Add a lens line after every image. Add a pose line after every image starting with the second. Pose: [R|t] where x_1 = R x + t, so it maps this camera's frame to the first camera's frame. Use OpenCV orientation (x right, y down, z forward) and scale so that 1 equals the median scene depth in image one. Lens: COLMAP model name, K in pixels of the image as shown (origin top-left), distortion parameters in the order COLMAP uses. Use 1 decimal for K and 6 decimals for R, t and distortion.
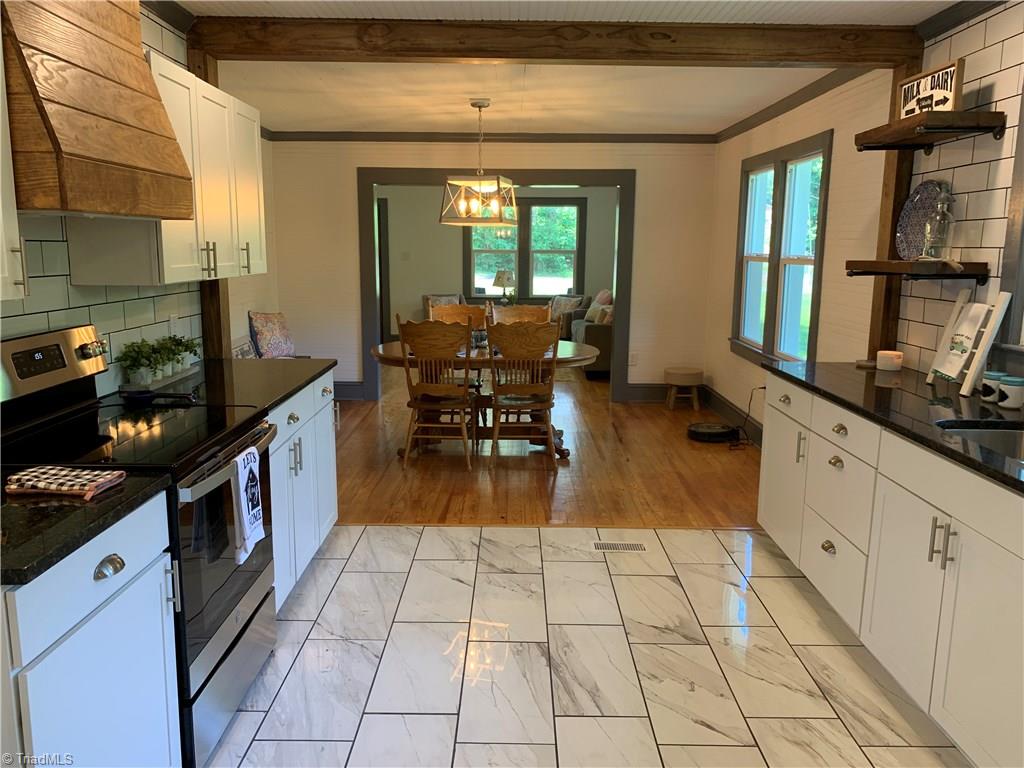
lens RADIAL K [[786.5, 0, 512.0], [0, 786.5, 384.0], [0, 0, 1]] dist [0.034781, -0.003369]
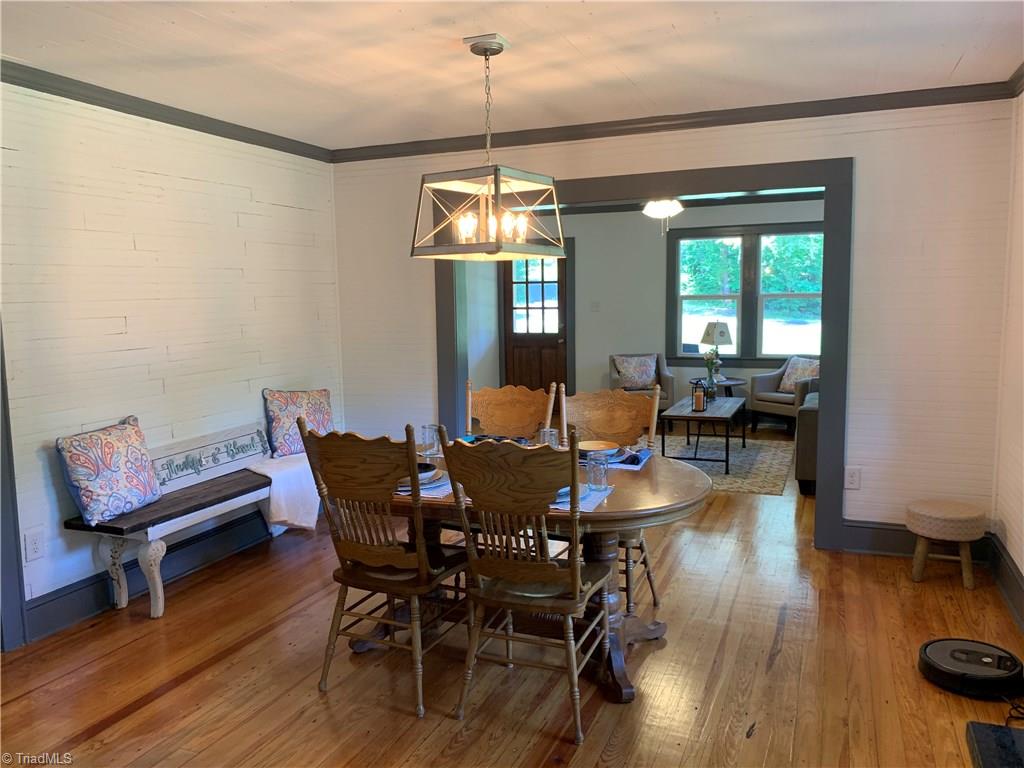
lens RADIAL K [[786.5, 0, 512.0], [0, 786.5, 384.0], [0, 0, 1]] dist [0.034781, -0.003369]
pose [[0.926513, 0.017917, -0.375835, 0.147275], [-0.039658, 0.997952, -0.050189, -0.064250], [0.374166, 0.061406, 0.925326, 0.373884]]
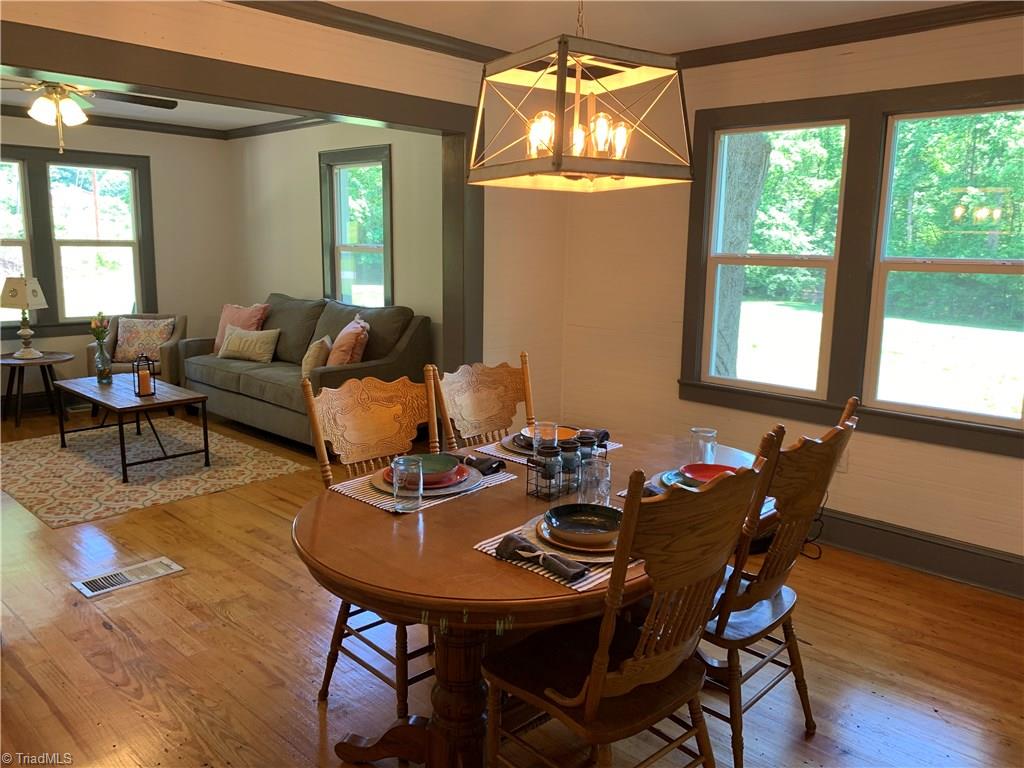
lens RADIAL K [[786.5, 0, 512.0], [0, 786.5, 384.0], [0, 0, 1]] dist [0.034781, -0.003369]
pose [[0.683173, -0.133039, 0.718036, -0.271753], [0.120273, 0.990336, 0.069057, -0.106138], [-0.720284, 0.039182, 0.692572, 0.578714]]
